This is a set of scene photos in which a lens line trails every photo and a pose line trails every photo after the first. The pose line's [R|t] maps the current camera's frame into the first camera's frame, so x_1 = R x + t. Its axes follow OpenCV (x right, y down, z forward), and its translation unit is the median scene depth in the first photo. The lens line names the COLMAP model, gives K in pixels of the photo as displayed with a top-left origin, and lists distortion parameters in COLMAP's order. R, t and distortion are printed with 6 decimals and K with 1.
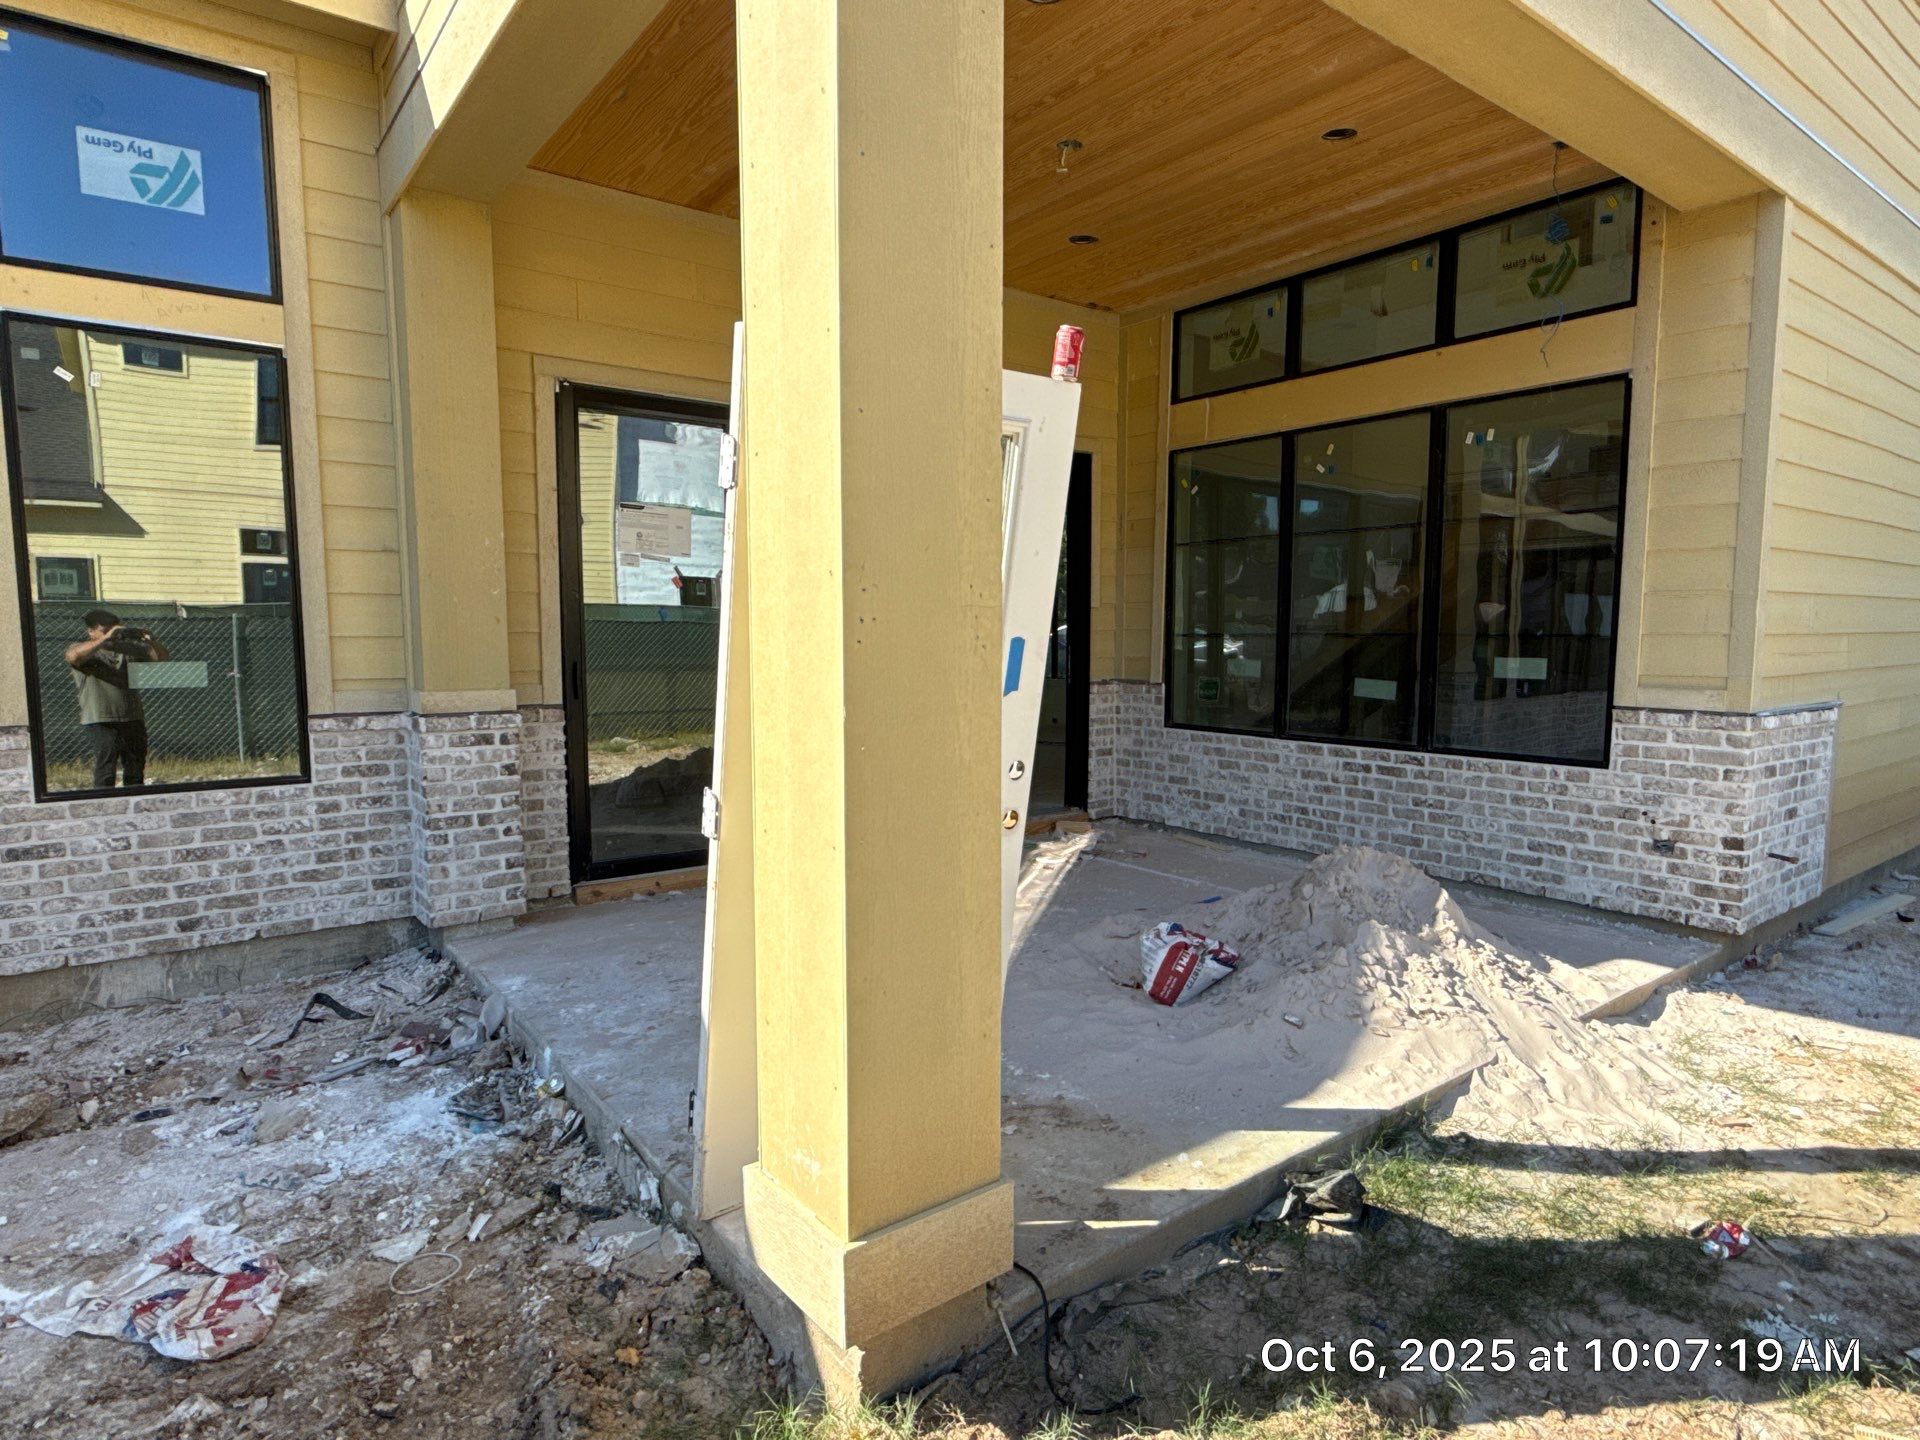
lens RADIAL K [[1094.2, 0, 962.4], [0, 1094.2, 734.8], [0, 0, 1]] dist [0.000167, -0.000095]
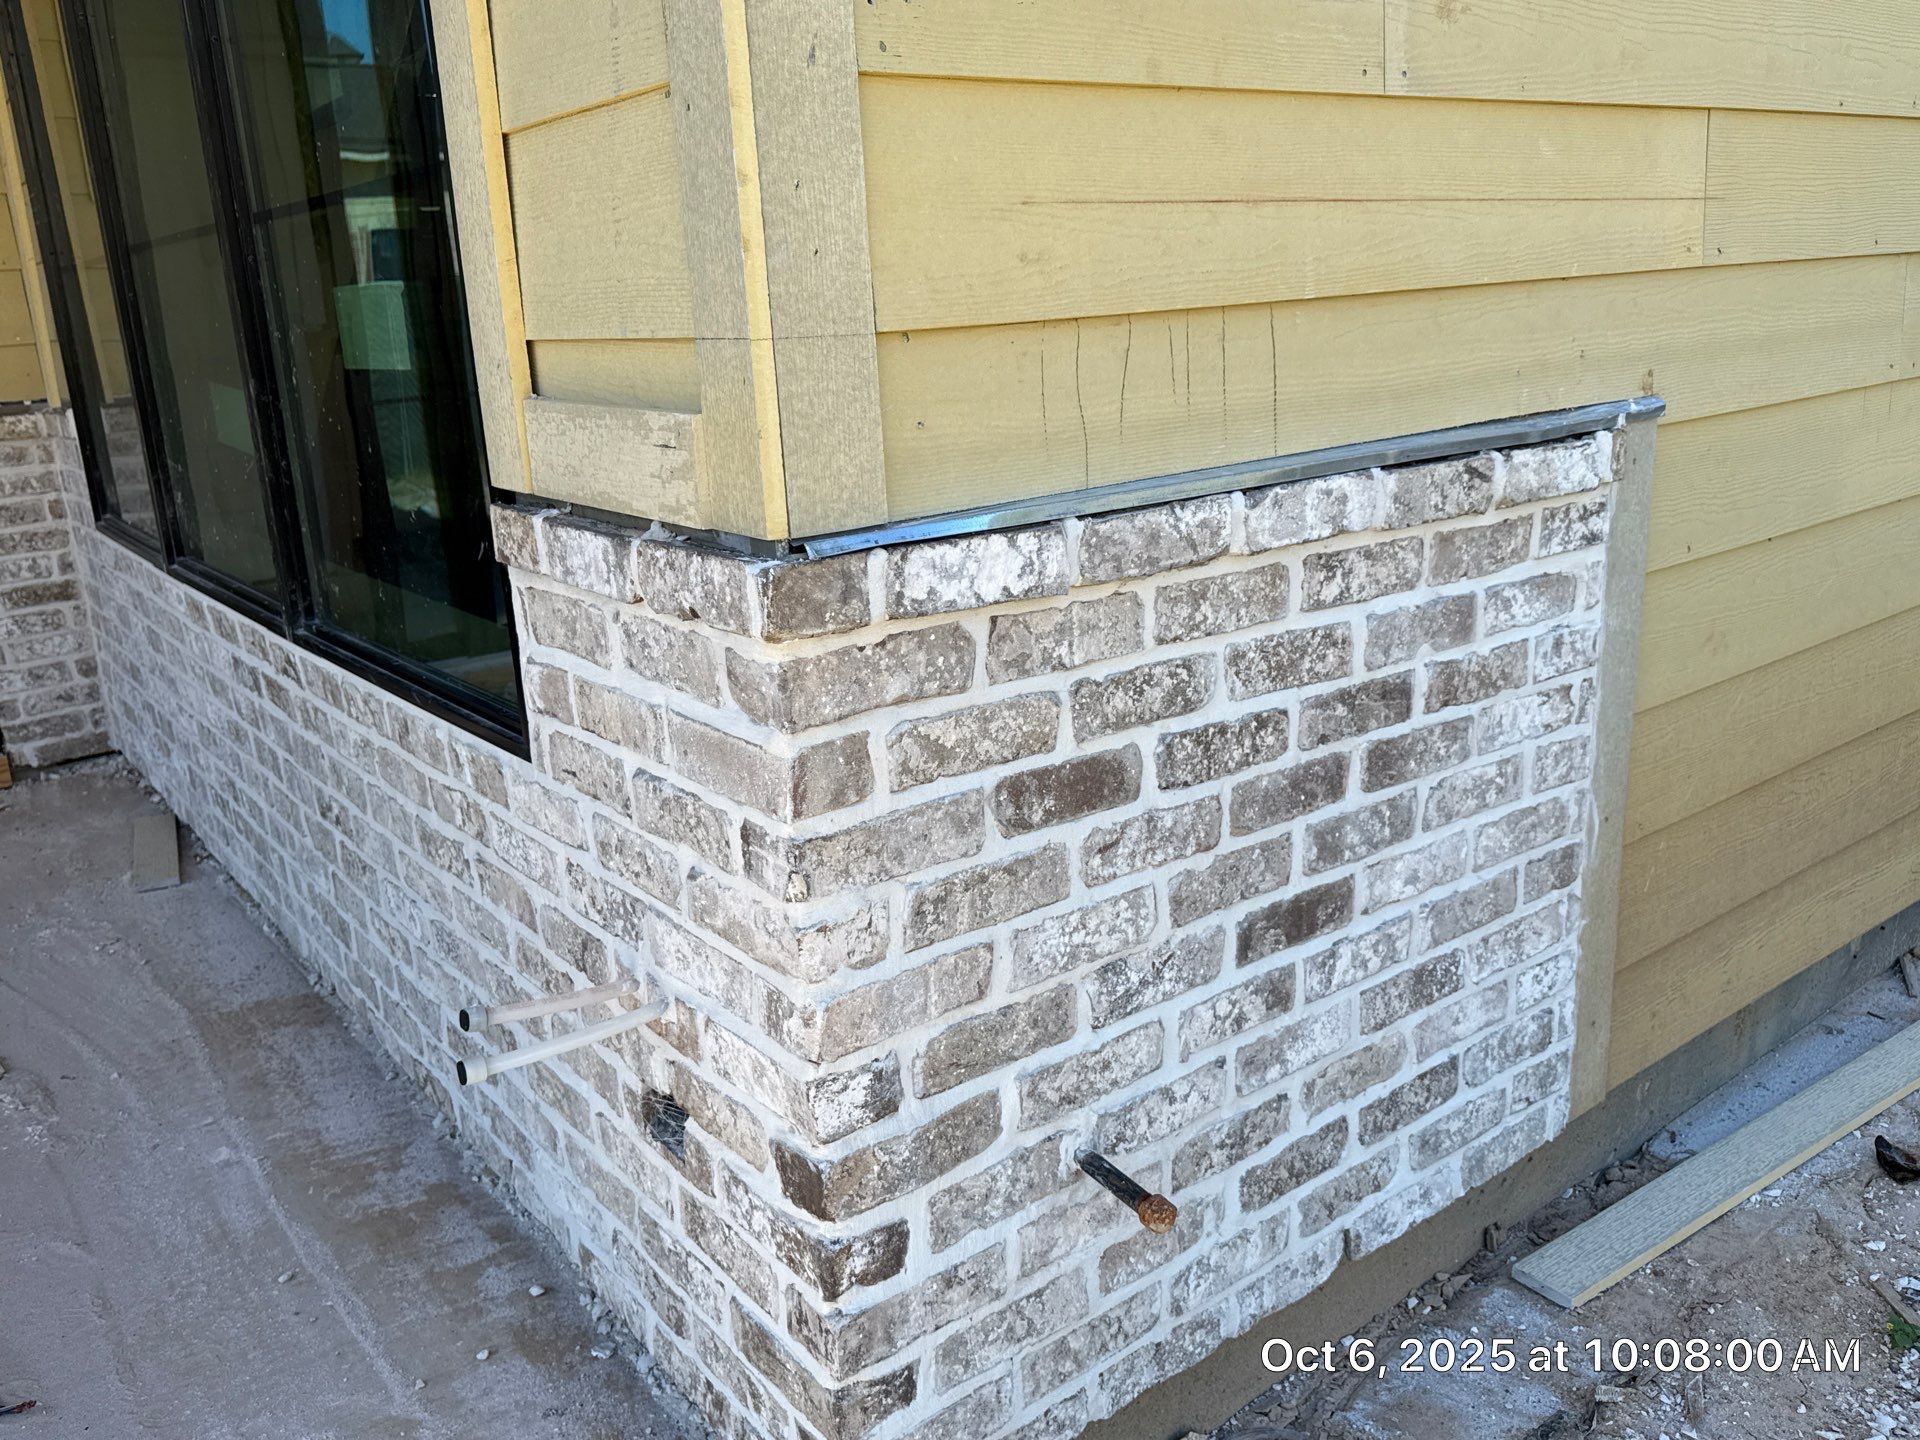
lens RADIAL K [[1558.2, 0, 961.3], [0, 1558.2, 711.2], [0, 0, 1]] dist [0.008283, 0.001284]
pose [[0.998684, -0.048868, -0.015541, 0.718597], [0.050782, 0.984590, 0.167342, -0.031587], [0.007124, -0.167911, 0.985776, 0.706474]]
